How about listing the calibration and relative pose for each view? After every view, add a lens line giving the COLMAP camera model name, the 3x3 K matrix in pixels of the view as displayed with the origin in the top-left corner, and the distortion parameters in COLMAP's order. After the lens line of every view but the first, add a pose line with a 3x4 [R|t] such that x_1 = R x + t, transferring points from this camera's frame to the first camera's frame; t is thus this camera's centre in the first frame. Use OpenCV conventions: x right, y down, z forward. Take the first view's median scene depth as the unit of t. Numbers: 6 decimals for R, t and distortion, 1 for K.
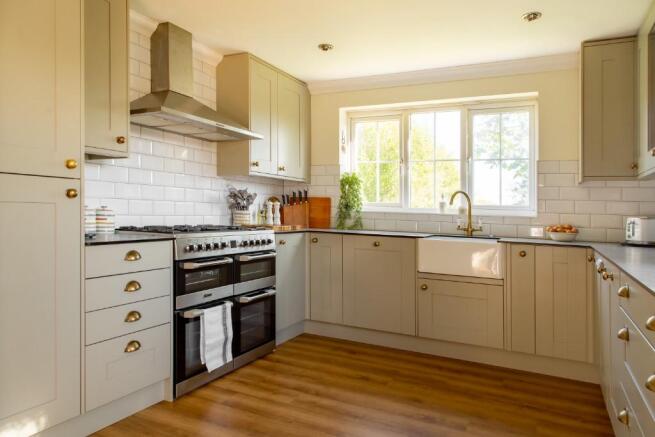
lens RADIAL K [[444.1, 0, 326.3], [0, 444.1, 227.6], [0, 0, 1]] dist [0.005674, 0.003160]
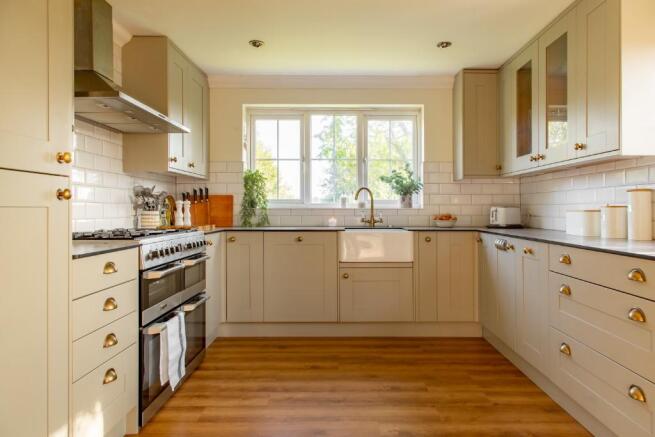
lens RADIAL K [[444.1, 0, 326.3], [0, 444.1, 227.6], [0, 0, 1]] dist [0.005674, 0.003160]
pose [[0.893492, -0.048183, 0.446487, -0.305341], [0.044258, 0.998835, 0.019224, -0.007668], [-0.446893, 0.002584, 0.894584, 0.045175]]
